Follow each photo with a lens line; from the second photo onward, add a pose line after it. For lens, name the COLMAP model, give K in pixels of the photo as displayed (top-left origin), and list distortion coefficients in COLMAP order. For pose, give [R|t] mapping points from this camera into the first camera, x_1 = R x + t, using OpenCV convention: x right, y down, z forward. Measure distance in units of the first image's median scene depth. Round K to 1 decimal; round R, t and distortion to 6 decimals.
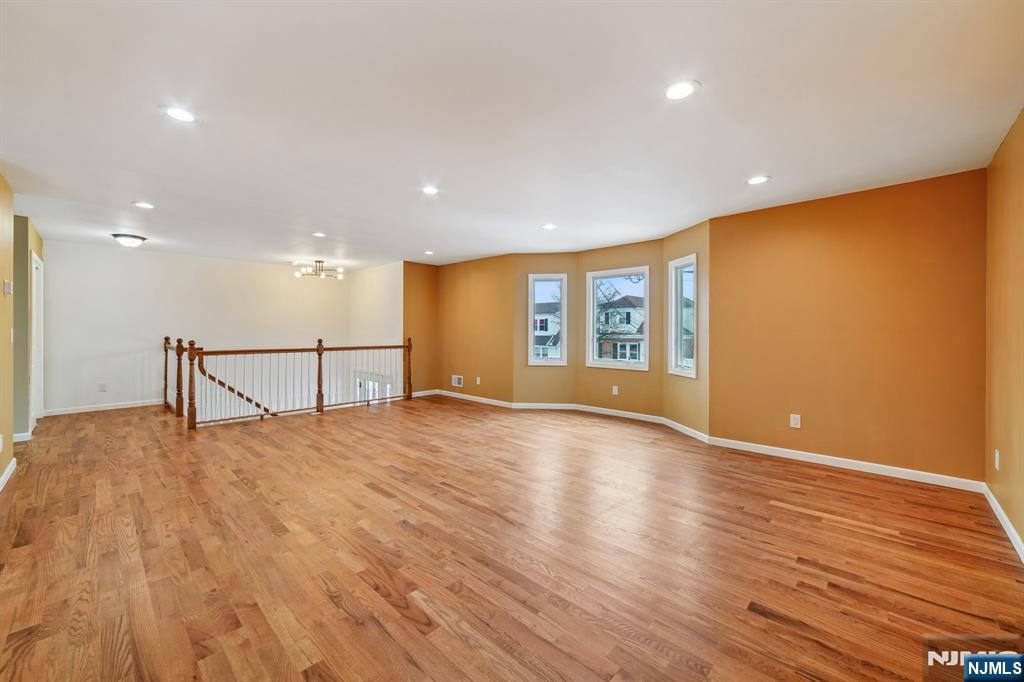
lens RADIAL K [[404.7, 0, 509.1], [0, 404.7, 335.8], [0, 0, 1]] dist [-0.009141, 0.000957]
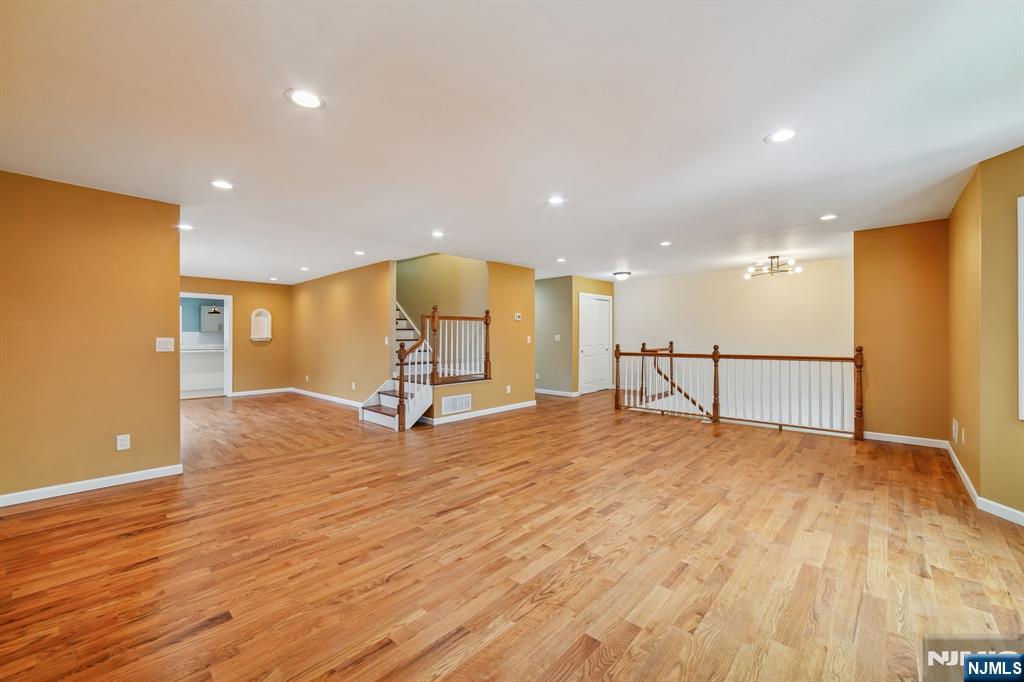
lens RADIAL K [[404.7, 0, 505.3], [0, 404.7, 335.0], [0, 0, 1]] dist [-0.009141, 0.000957]
pose [[-0.003391, -0.008185, -0.999961, 0.774667], [-0.006944, 0.999943, -0.008162, -0.007771], [0.999970, 0.006916, -0.003448, 0.816946]]
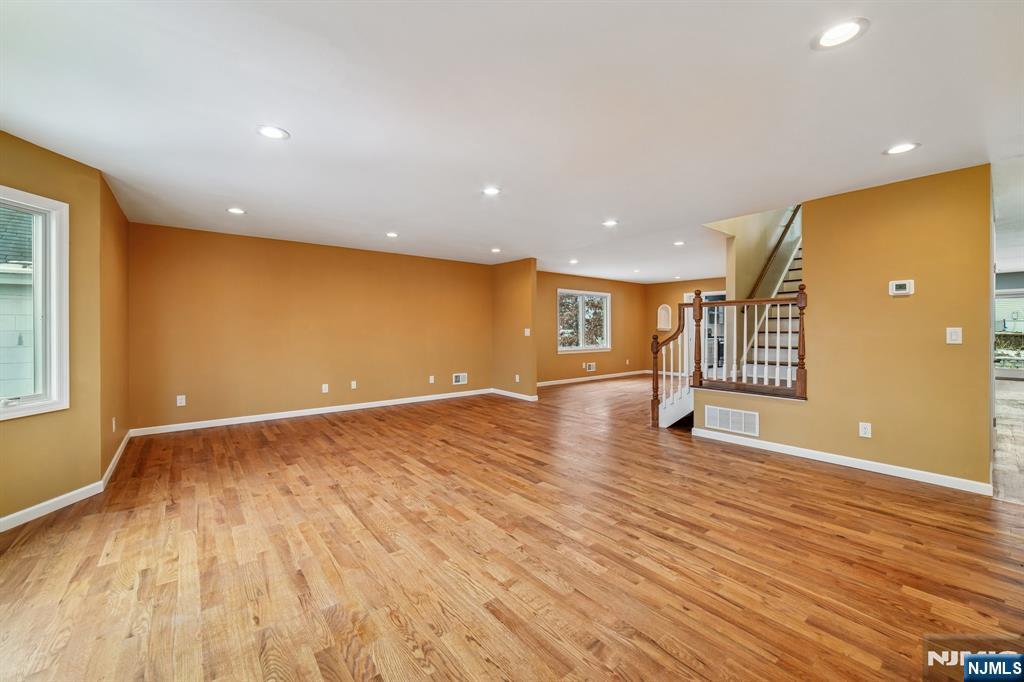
lens RADIAL K [[404.7, 0, 503.1], [0, 404.7, 332.8], [0, 0, 1]] dist [-0.009141, 0.000957]
pose [[-0.989106, -0.002977, 0.147175, -0.347889], [0.000120, 0.999779, 0.021032, -0.023353], [-0.147205, 0.020820, -0.988887, 1.858883]]
